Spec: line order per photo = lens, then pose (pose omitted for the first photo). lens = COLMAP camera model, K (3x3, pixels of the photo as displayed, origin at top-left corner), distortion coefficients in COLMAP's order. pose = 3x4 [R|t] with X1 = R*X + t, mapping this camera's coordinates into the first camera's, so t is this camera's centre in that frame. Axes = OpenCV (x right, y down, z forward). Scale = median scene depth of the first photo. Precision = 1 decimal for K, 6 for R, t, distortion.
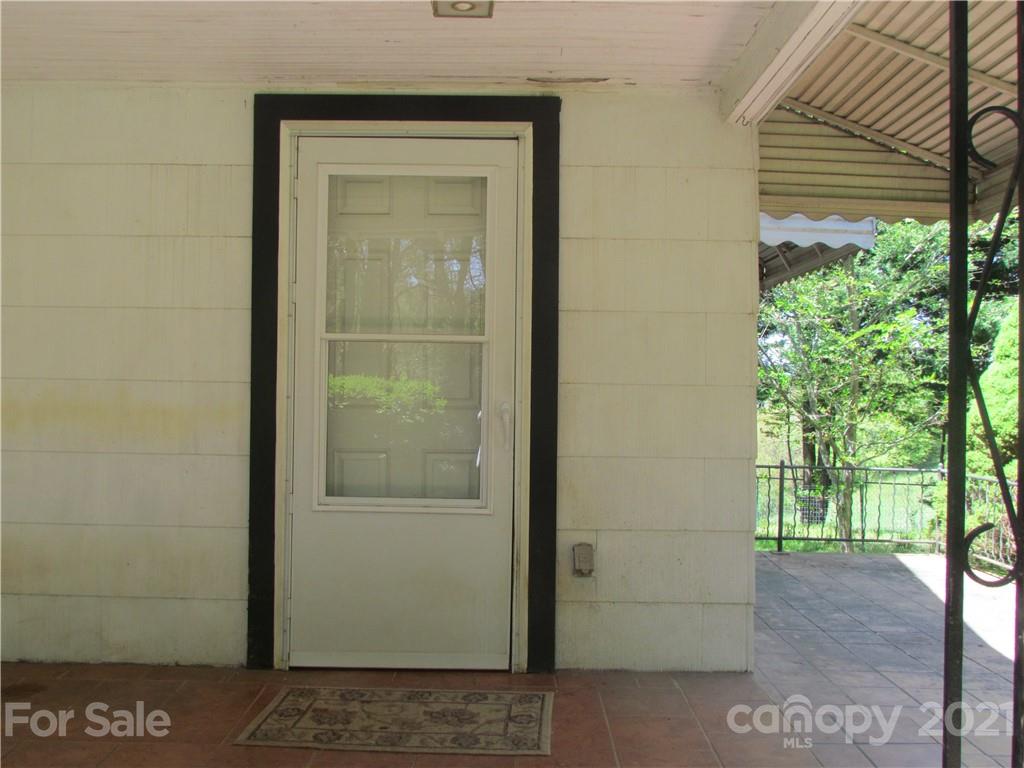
lens RADIAL K [[992.0, 0, 512.0], [0, 992.0, 384.0], [0, 0, 1]] dist [-0.009398, -0.005706]
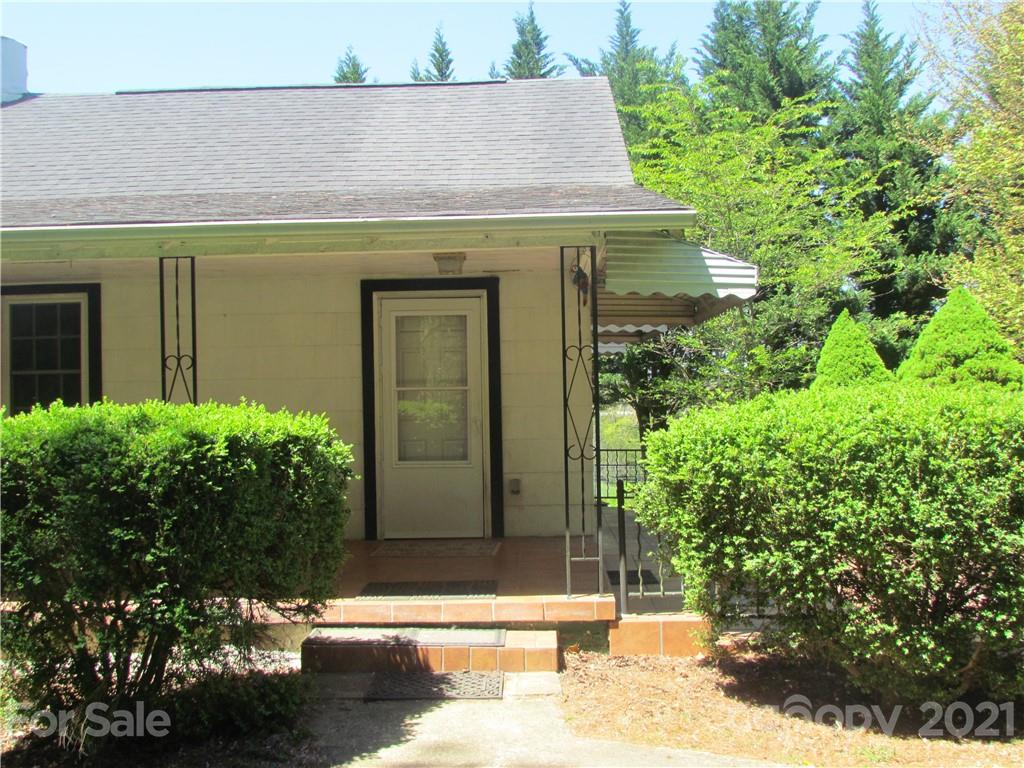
lens RADIAL K [[992.0, 0, 512.0], [0, 992.0, 384.0], [0, 0, 1]] dist [-0.009398, -0.005706]
pose [[0.999251, -0.030908, -0.023263, 0.123891], [0.030738, 0.999498, -0.007643, -0.034575], [0.023488, 0.006922, 0.999700, -1.223327]]
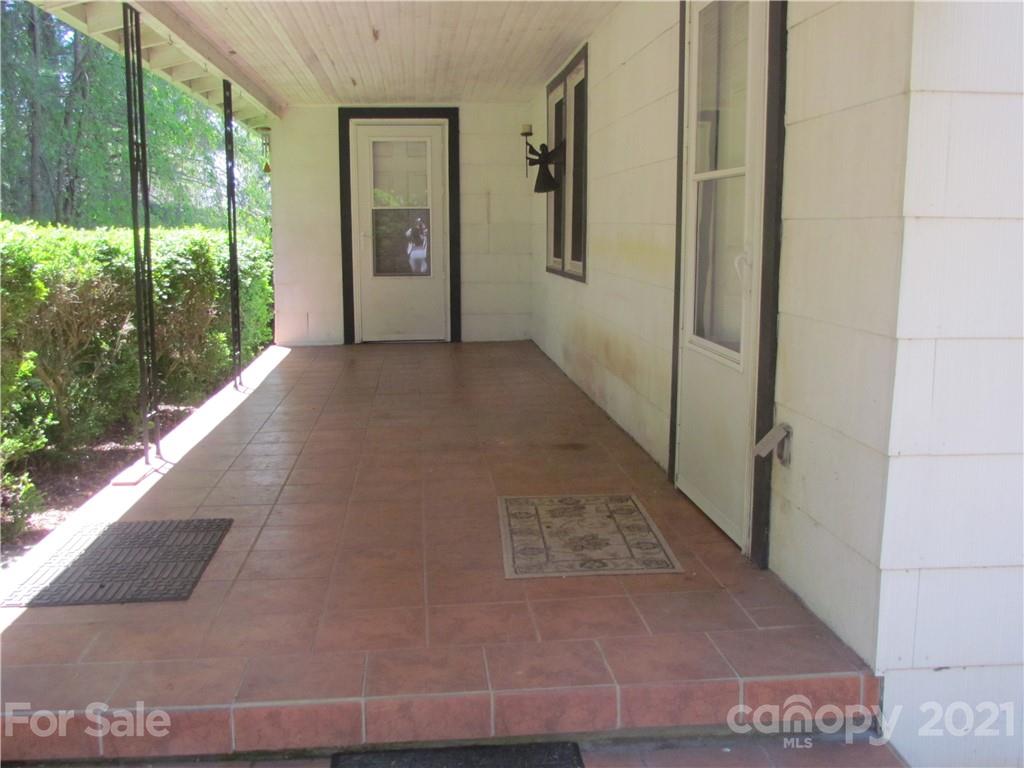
lens RADIAL K [[992.0, 0, 512.0], [0, 992.0, 384.0], [0, 0, 1]] dist [-0.009398, -0.005706]
pose [[0.106113, 0.140174, -0.984424, 0.886146], [0.010645, 0.989797, 0.142086, 0.015498], [0.994297, -0.025556, 0.103538, 0.760229]]
